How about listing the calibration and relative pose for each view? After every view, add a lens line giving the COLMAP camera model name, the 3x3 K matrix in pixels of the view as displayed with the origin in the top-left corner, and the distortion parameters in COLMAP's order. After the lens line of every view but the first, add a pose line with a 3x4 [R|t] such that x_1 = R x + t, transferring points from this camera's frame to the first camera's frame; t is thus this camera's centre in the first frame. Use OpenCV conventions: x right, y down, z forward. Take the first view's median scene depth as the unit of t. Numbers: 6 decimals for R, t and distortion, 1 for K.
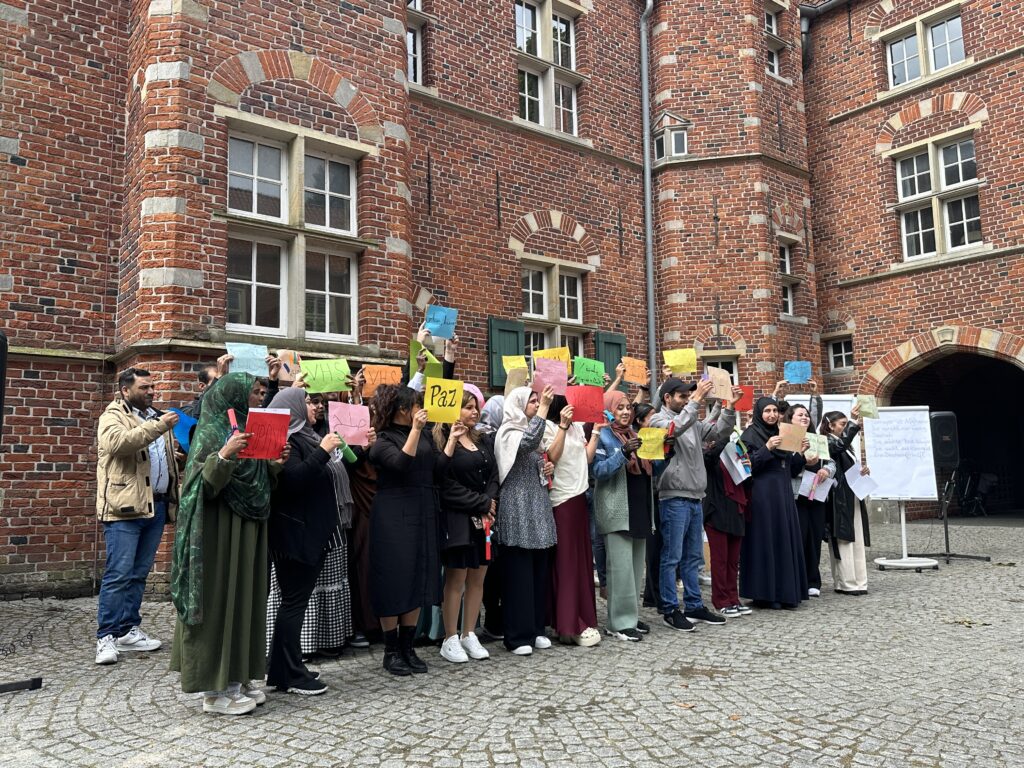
lens RADIAL K [[834.1, 0, 512.0], [0, 834.1, 375.1], [0, 0, 1]] dist [0.061439, -0.079522]
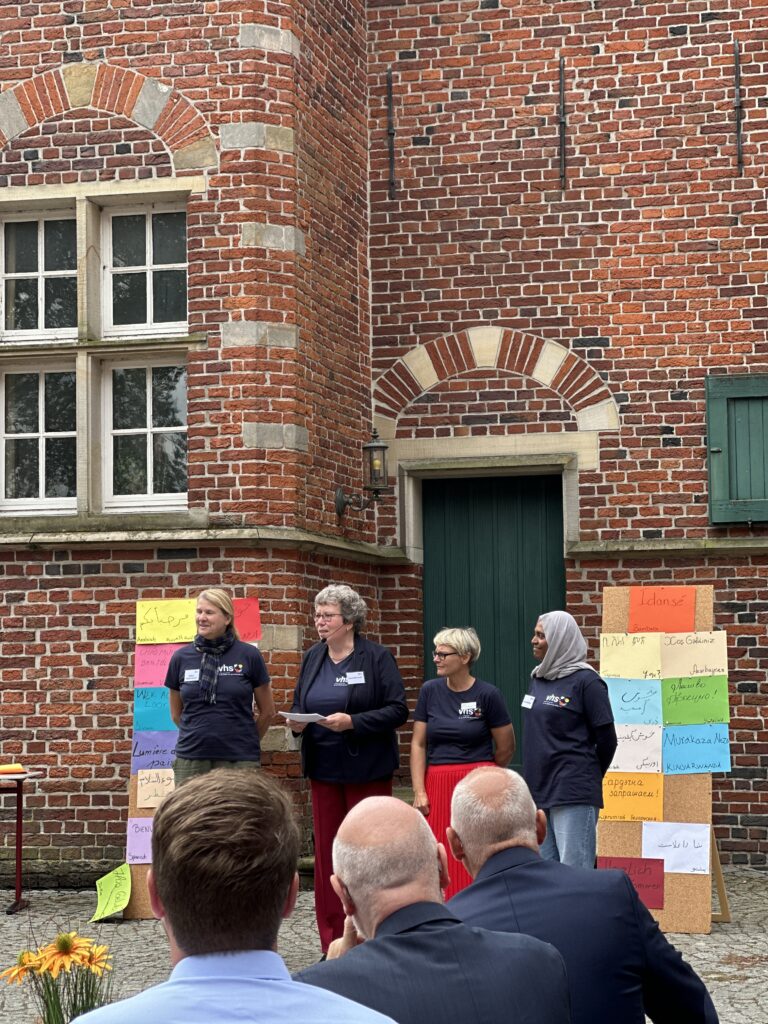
lens RADIAL K [[2364.7, 0, 322.1], [0, 2364.7, 480.5], [0, 0, 1]] dist [0.266448, 0.000000]
pose [[0.605797, -0.056572, -0.793605, 0.806346], [0.103551, 0.994591, 0.008147, -0.038529], [0.788852, -0.087114, 0.608378, 0.004817]]
